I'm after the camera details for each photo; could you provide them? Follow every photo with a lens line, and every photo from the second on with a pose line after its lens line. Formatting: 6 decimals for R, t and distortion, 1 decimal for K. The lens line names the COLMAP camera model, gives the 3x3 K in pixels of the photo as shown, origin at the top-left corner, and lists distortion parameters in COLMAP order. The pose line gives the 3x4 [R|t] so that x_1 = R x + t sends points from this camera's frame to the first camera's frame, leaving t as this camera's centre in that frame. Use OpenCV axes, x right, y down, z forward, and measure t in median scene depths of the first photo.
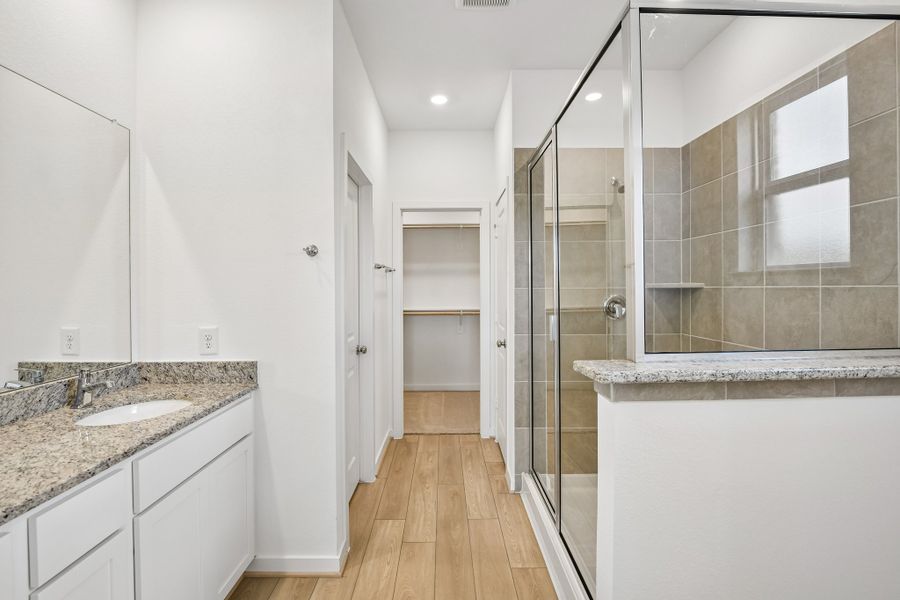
lens RADIAL K [[419.5, 0, 447.1], [0, 419.5, 287.3], [0, 0, 1]] dist [-0.009307, -0.003799]
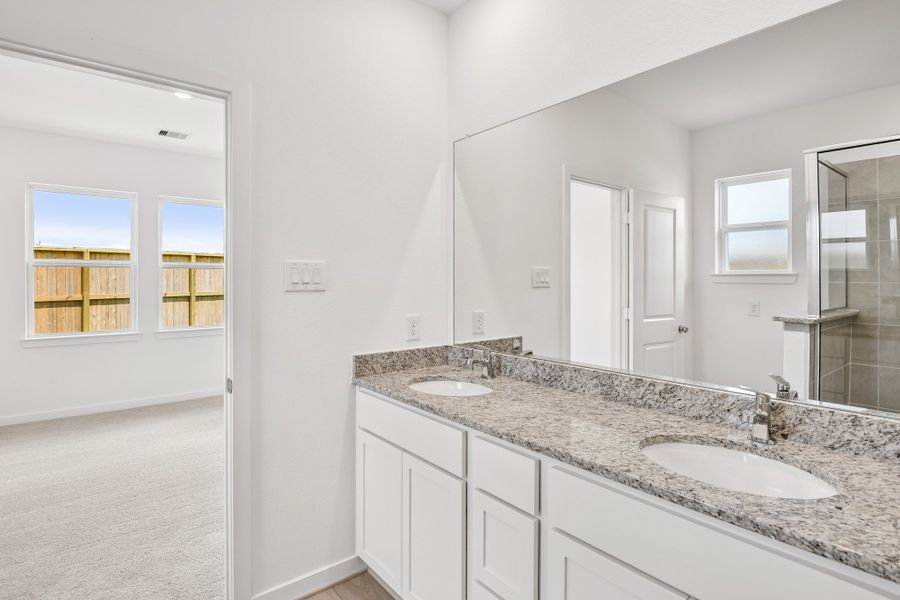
lens RADIAL K [[426.6, 0, 444.1], [0, 426.6, 298.6], [0, 0, 1]] dist [-0.013015, -0.001079]
pose [[-0.765407, 0.023593, -0.643113, 0.016536], [-0.000683, 0.999297, 0.037473, 0.006477], [0.643546, 0.029122, -0.764853, 0.835698]]
